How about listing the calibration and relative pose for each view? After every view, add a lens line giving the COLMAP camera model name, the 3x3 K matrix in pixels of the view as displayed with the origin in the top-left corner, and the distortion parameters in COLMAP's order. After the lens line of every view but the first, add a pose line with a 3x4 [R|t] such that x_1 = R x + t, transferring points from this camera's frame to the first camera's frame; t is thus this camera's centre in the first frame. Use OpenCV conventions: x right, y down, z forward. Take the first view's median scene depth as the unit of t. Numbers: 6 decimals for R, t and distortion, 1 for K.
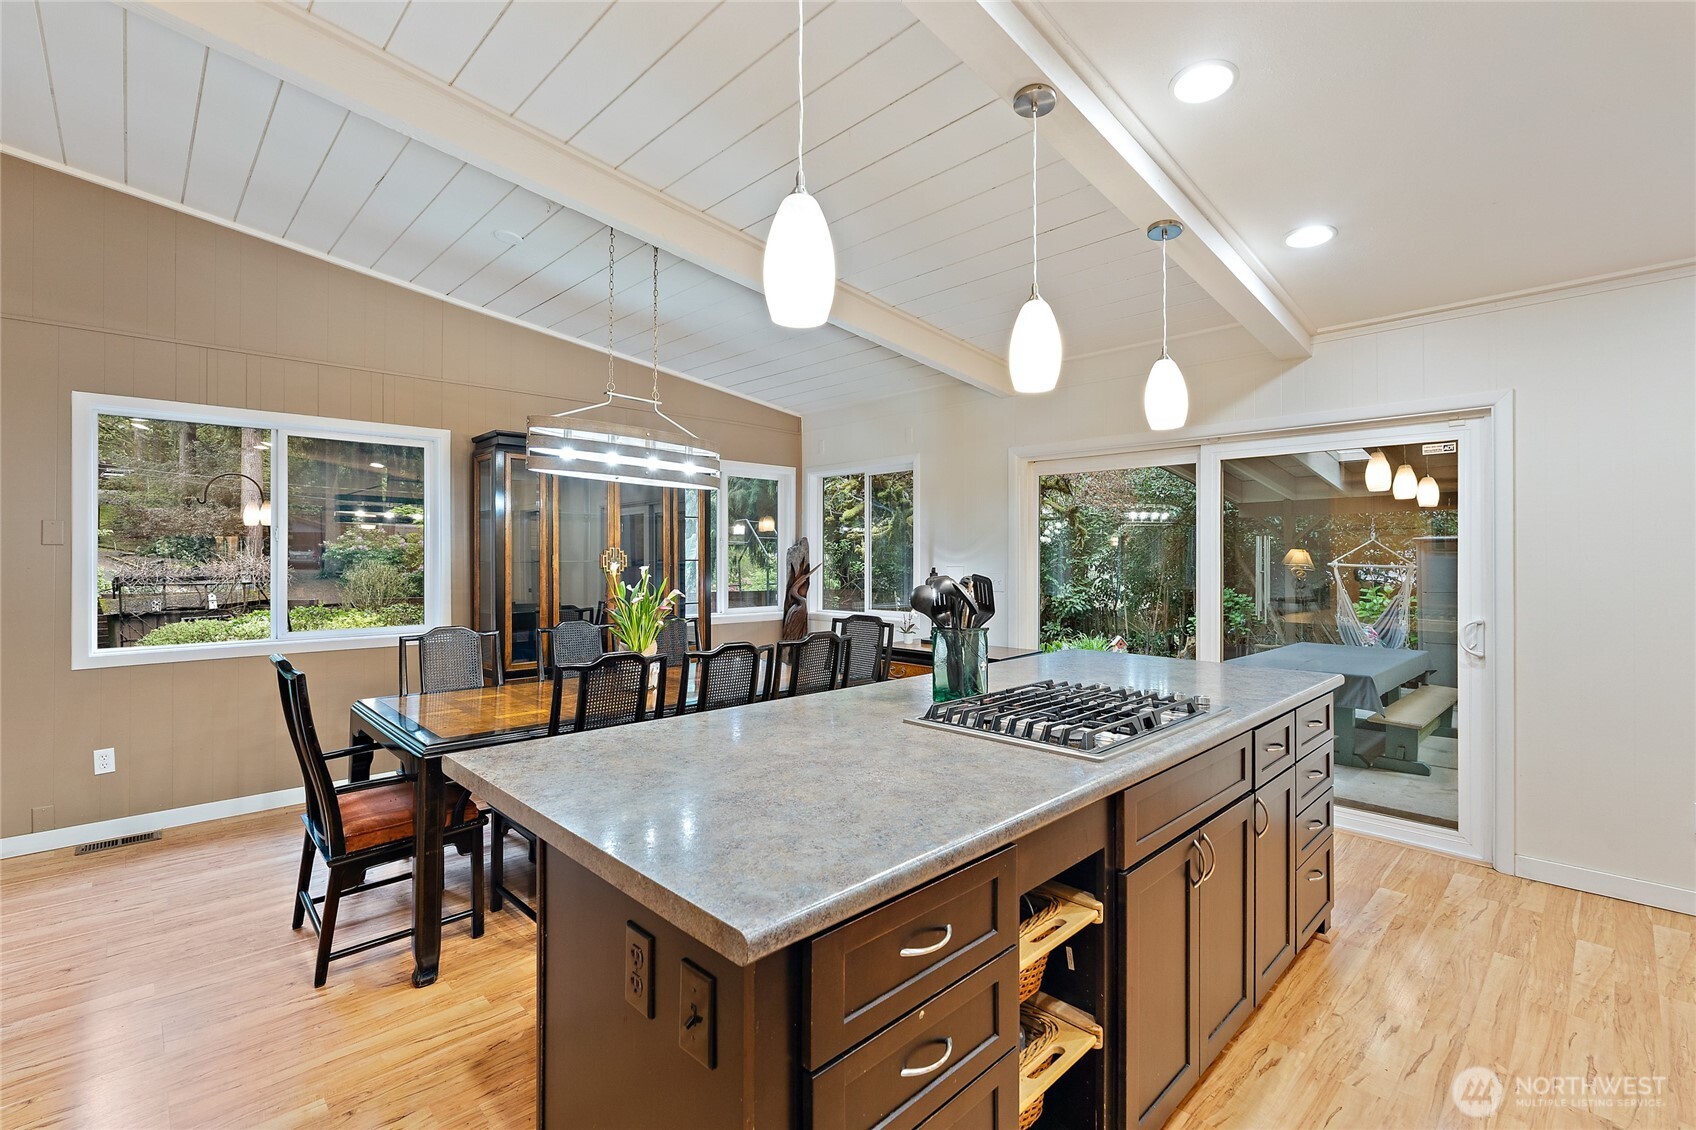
lens RADIAL K [[752.2, 0, 851.4], [0, 752.2, 557.1], [0, 0, 1]] dist [-0.003757, 0.000334]
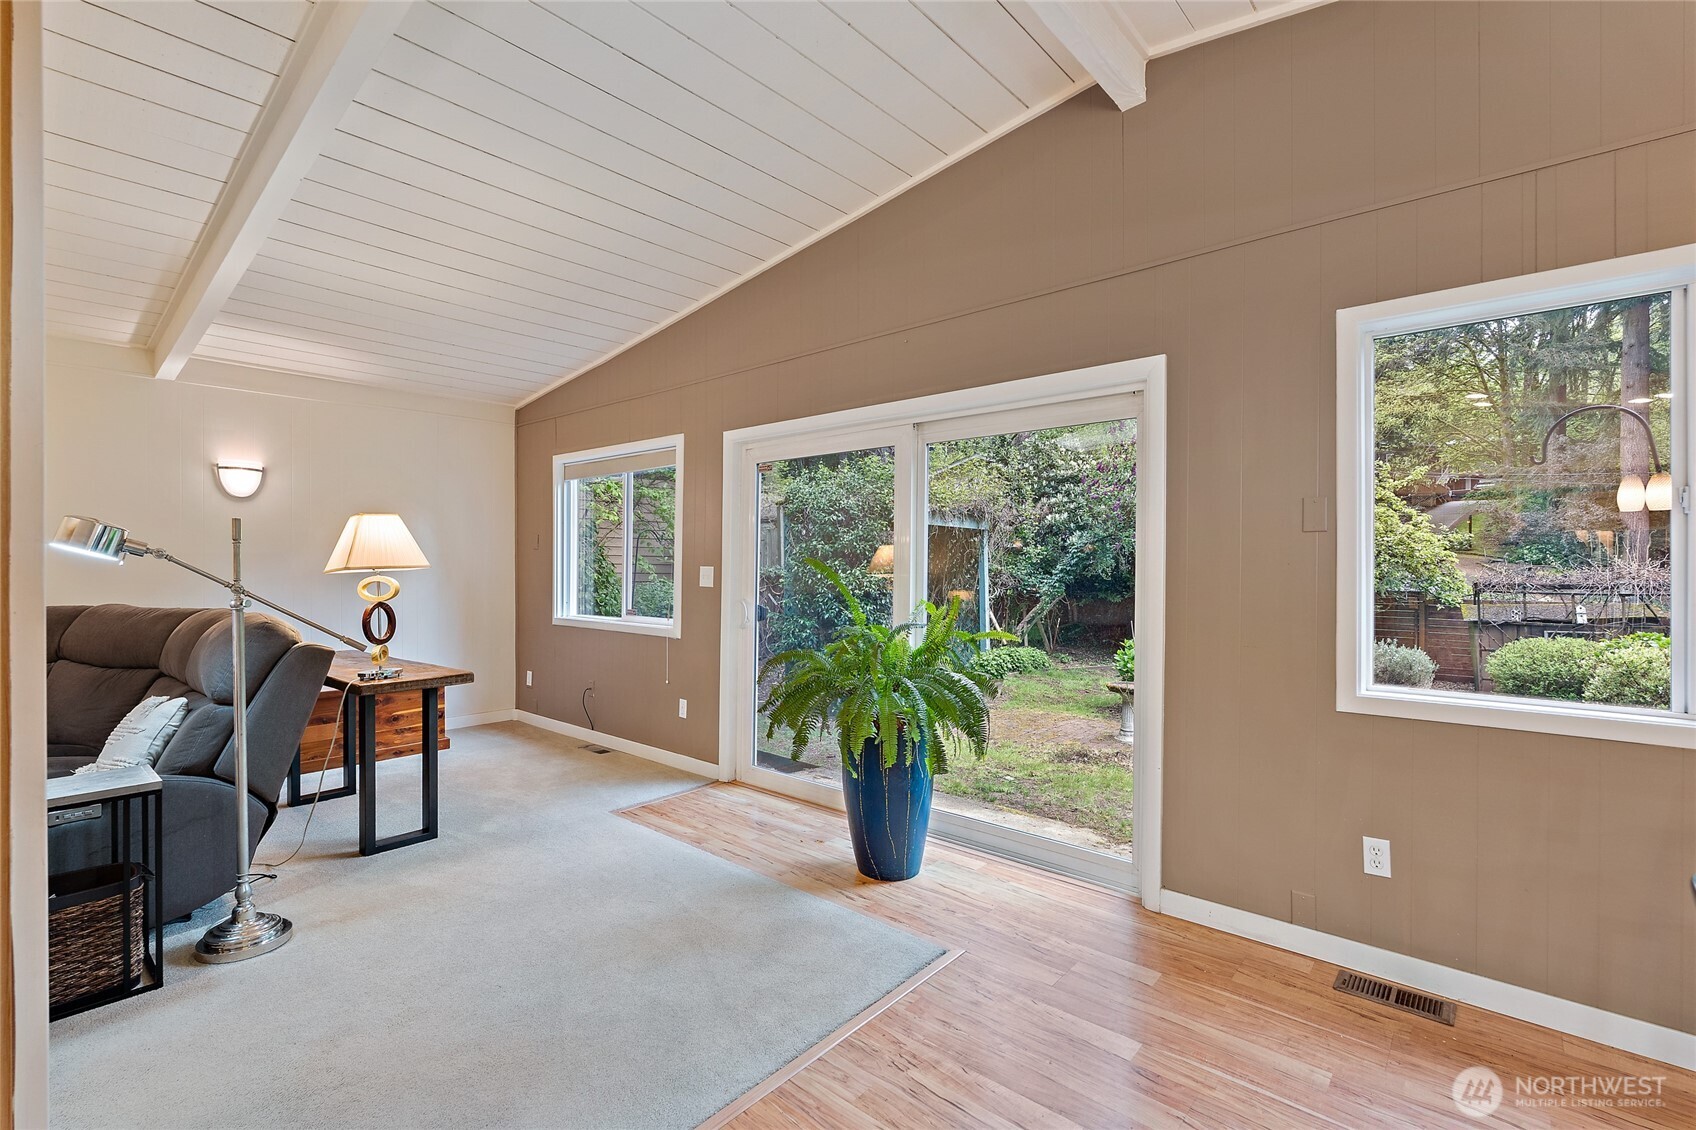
lens RADIAL K [[752.2, 0, 847.5], [0, 752.2, 562.9], [0, 0, 1]] dist [-0.003757, 0.000334]
pose [[0.086443, -0.001099, -0.996256, -0.090436], [-0.001397, 0.999998, -0.001224, 0.003546], [0.996256, 0.001498, 0.086442, 0.114287]]
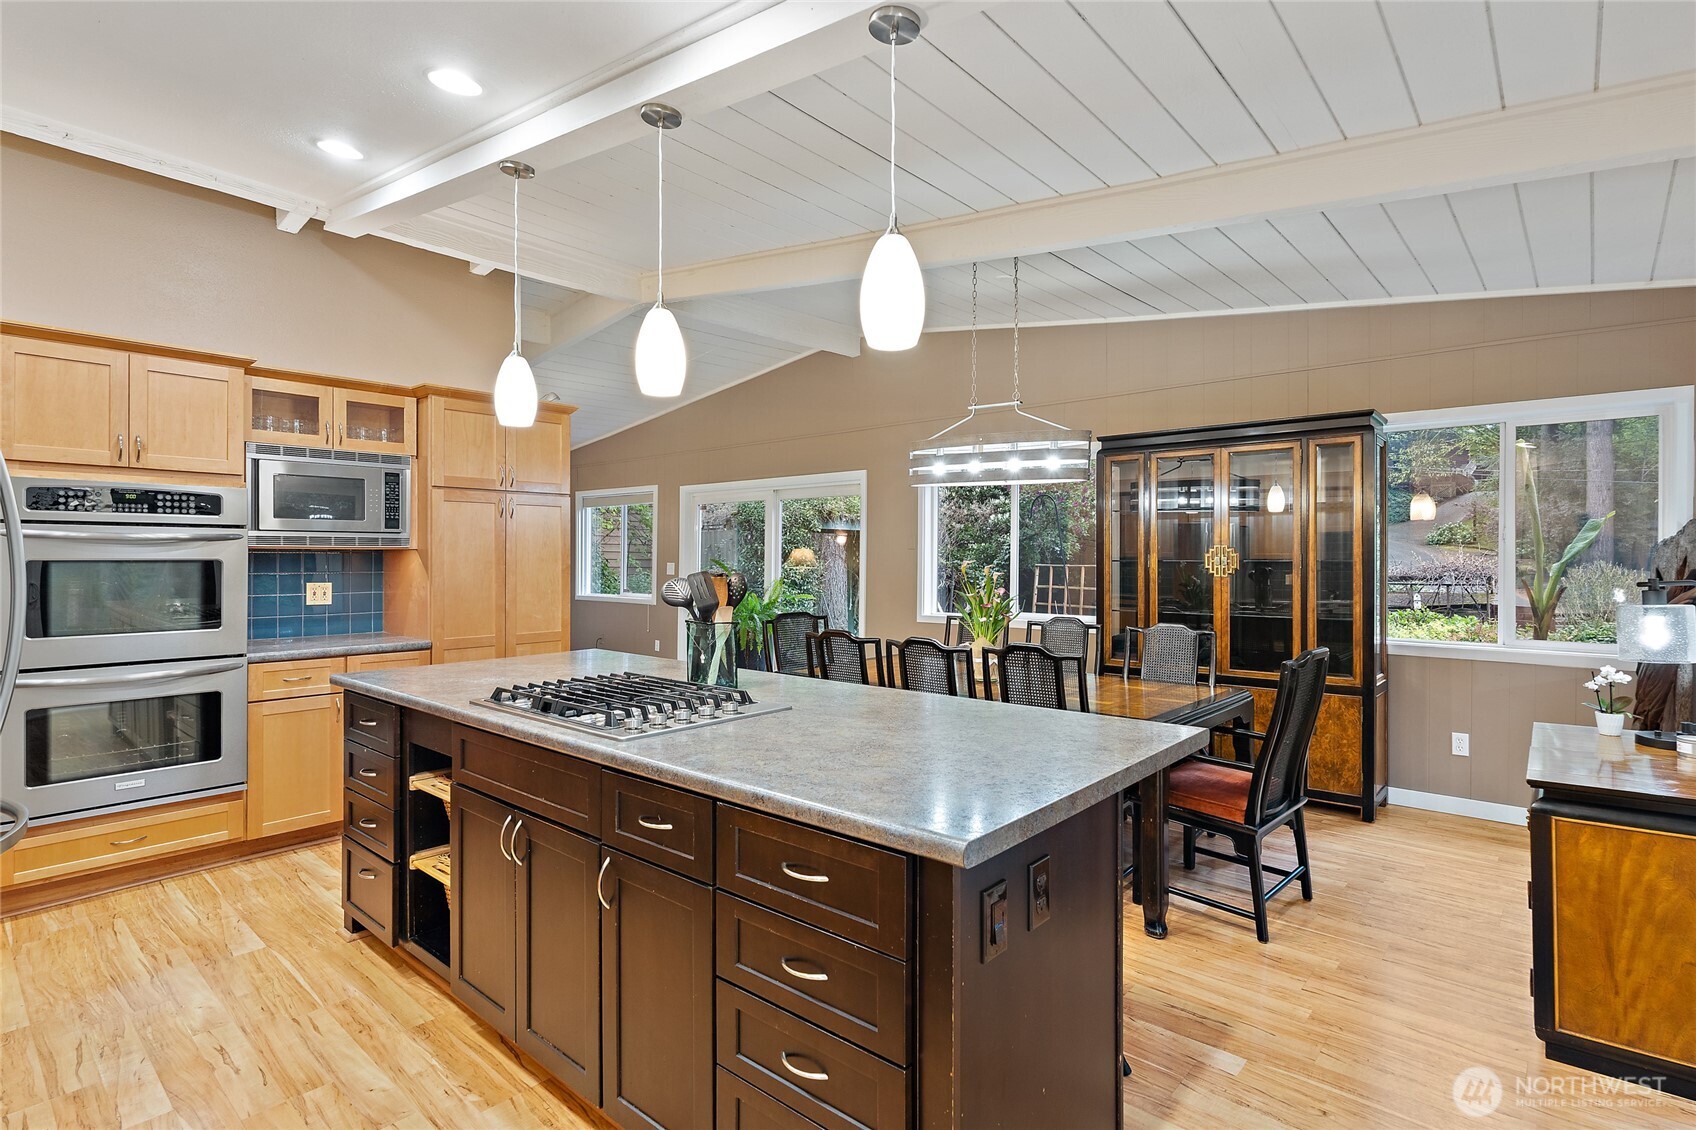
lens RADIAL K [[830.7, 0, 842.1], [0, 830.7, 558.0], [0, 0, 1]] dist [-0.000144, -0.001105]
pose [[0.079296, -0.000673, -0.996851, 0.211057], [0.000331, 1.000000, -0.000649, 0.002007], [0.996851, -0.000278, 0.079296, 0.160607]]
